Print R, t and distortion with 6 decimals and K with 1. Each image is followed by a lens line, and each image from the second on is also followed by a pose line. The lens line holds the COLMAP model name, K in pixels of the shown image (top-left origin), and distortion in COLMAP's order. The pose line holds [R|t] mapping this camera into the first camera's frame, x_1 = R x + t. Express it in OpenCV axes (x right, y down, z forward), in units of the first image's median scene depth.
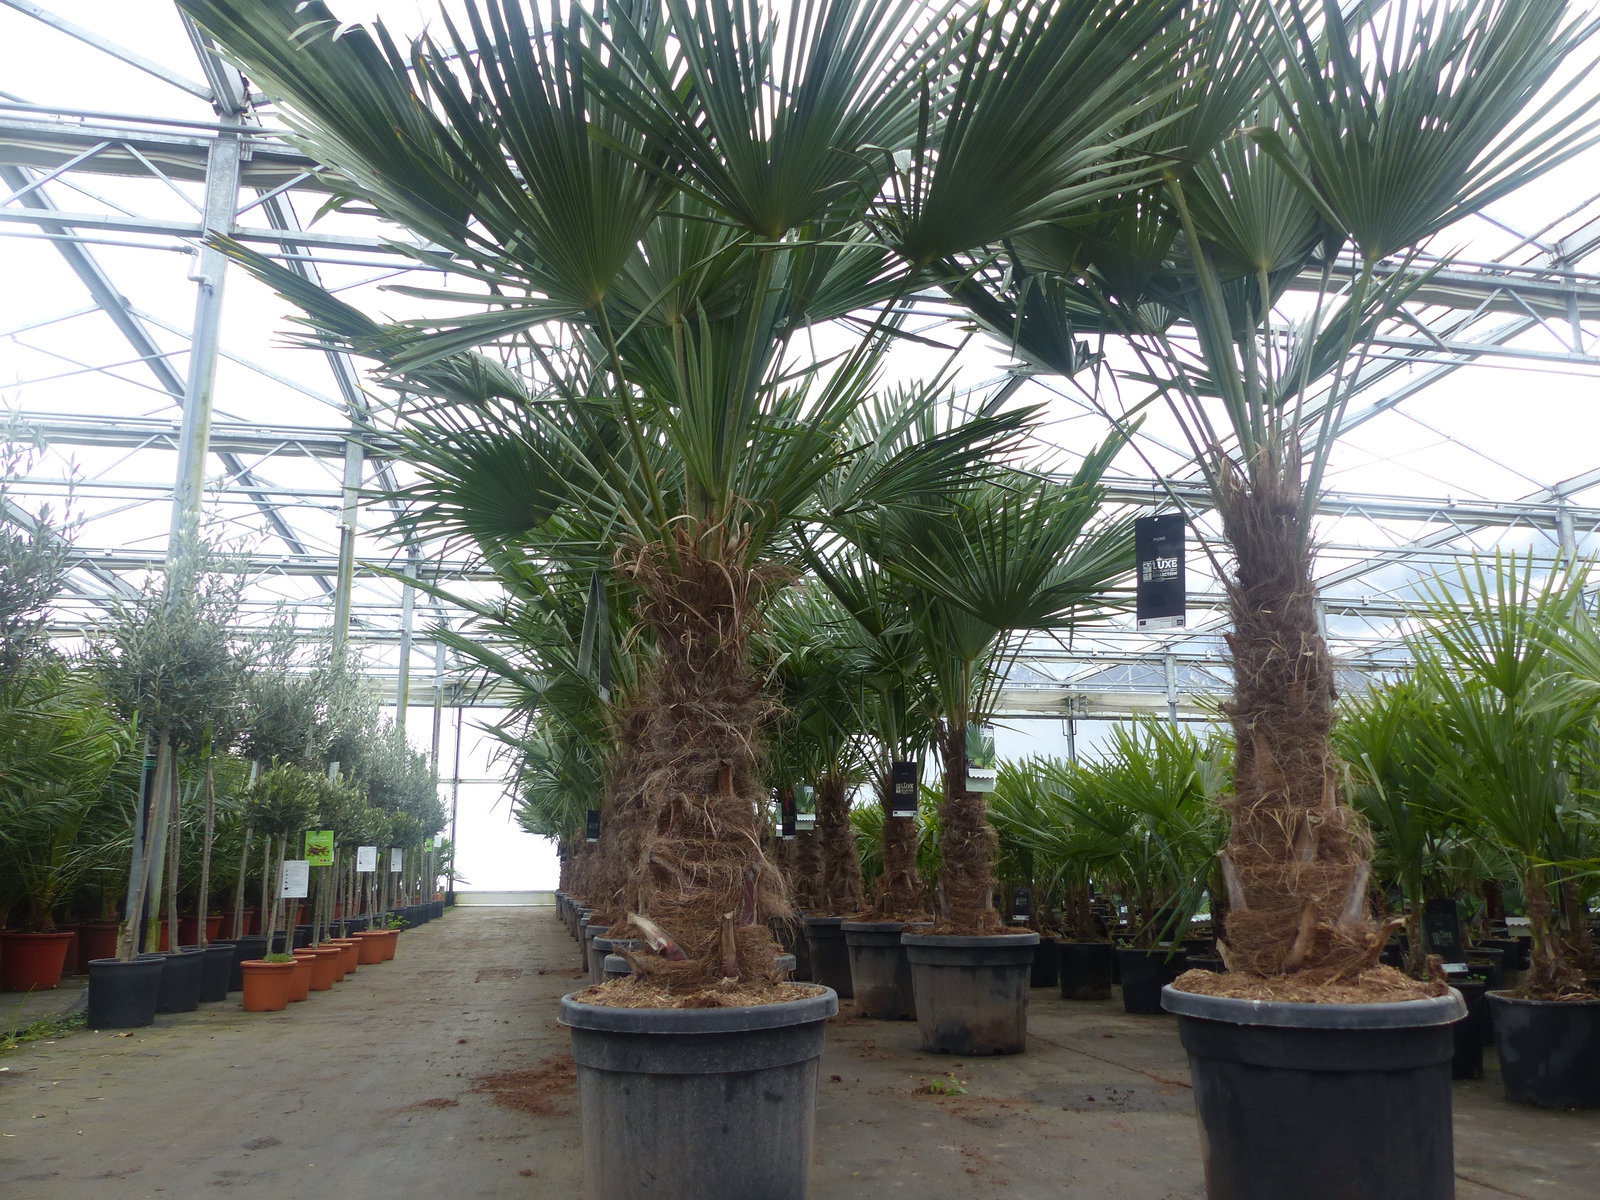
lens RADIAL K [[1188.5, 0, 800.0], [0, 1188.5, 600.0], [0, 0, 1]] dist [-0.010548, 0.002045]
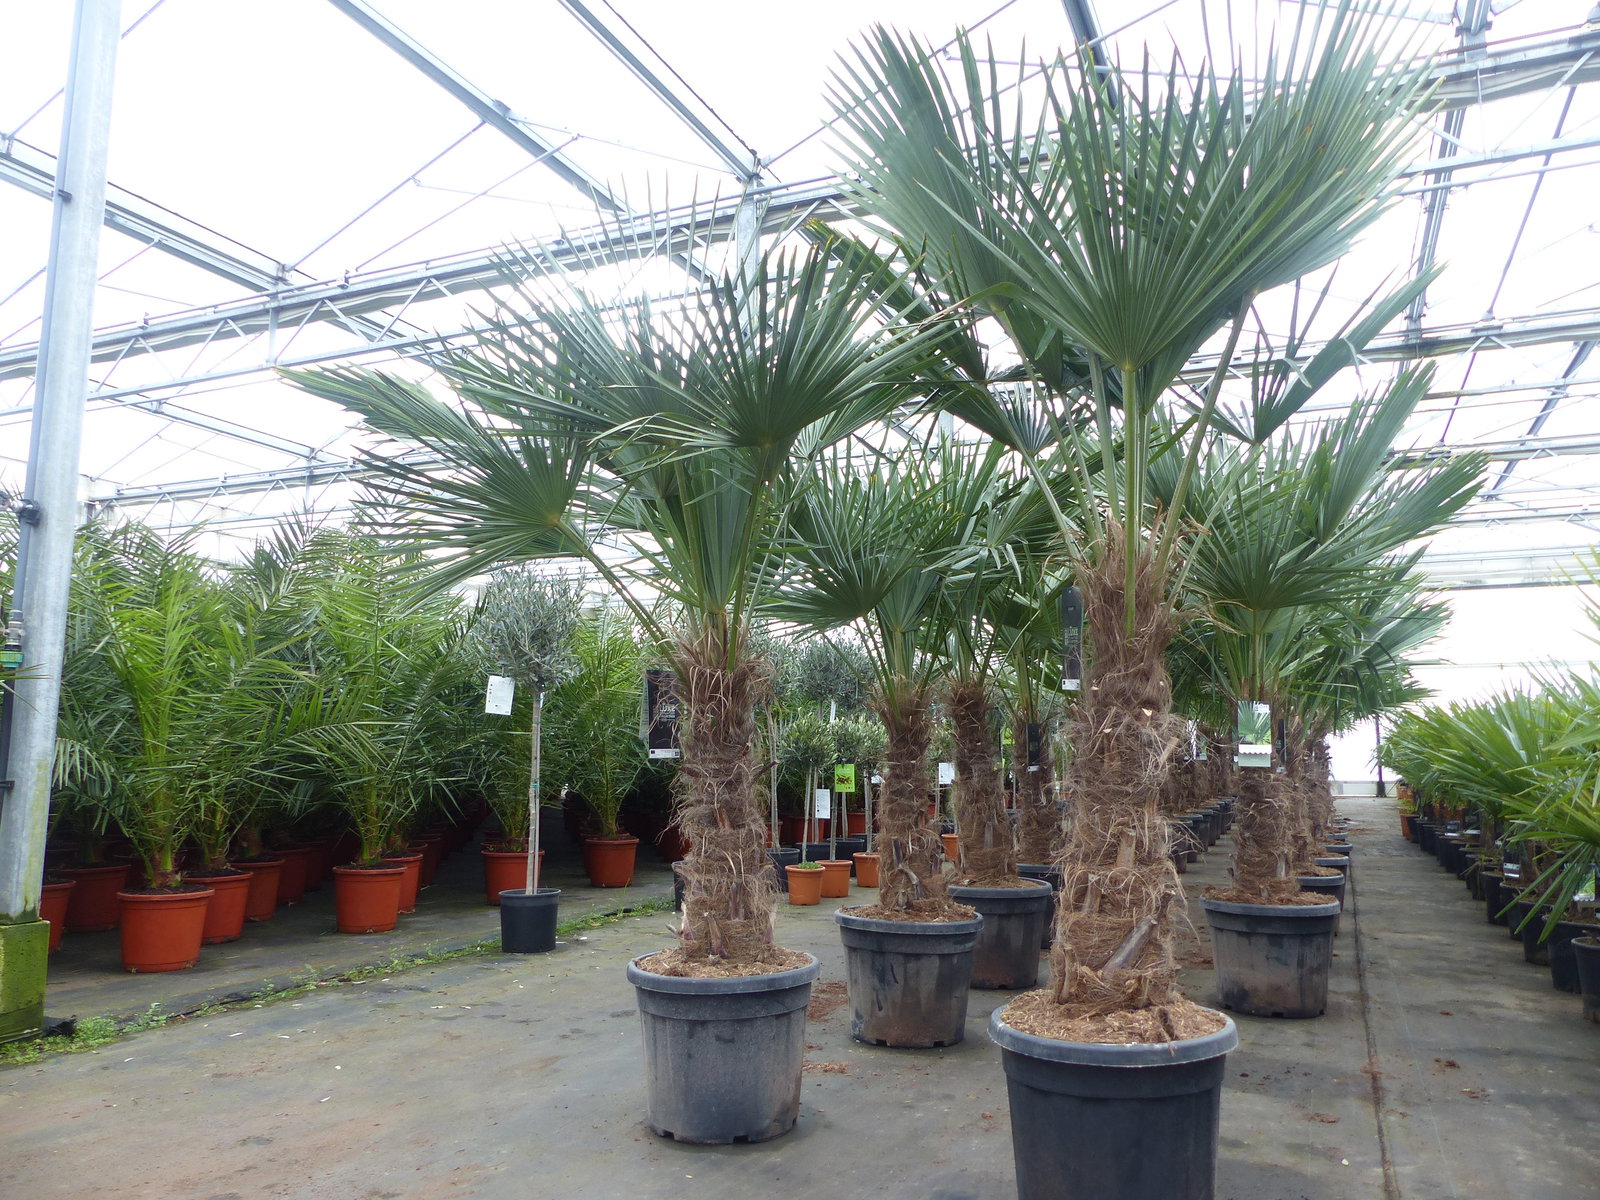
lens RADIAL K [[1185.5, 0, 800.0], [0, 1185.5, 600.0], [0, 0, 1]] dist [-0.036792, 0.023756]
pose [[0.816960, -0.061577, -0.573398, 0.394585], [0.119768, 0.990721, 0.064249, -0.087372], [0.564121, -0.121163, 0.816754, -0.034053]]
